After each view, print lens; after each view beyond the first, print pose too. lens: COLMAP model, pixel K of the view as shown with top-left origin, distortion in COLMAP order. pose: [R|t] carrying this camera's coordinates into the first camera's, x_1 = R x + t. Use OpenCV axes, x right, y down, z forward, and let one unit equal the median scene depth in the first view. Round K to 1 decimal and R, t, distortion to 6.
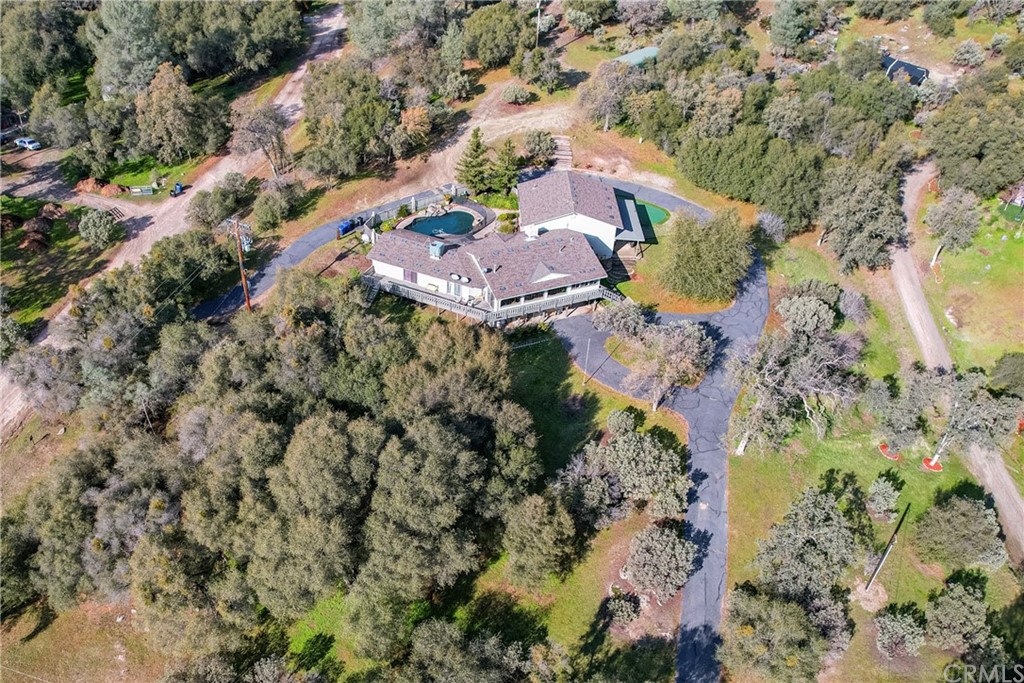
lens RADIAL K [[454.9, 0, 509.7], [0, 454.9, 338.4], [0, 0, 1]] dist [0.000503, 0.000412]
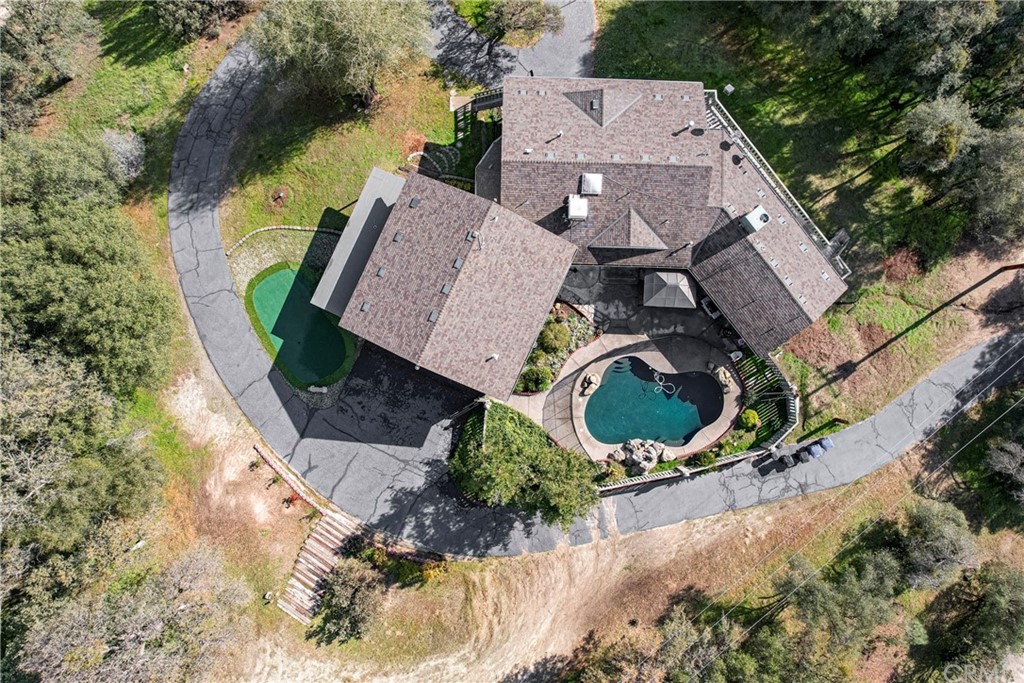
lens RADIAL K [[454.9, 0, 509.7], [0, 454.9, 338.4], [0, 0, 1]] dist [0.000503, 0.000412]
pose [[-0.903442, -0.428223, -0.020441, 0.061477], [0.331834, -0.728682, 0.599091, -0.653341], [-0.271439, 0.534461, 0.800420, 0.614820]]
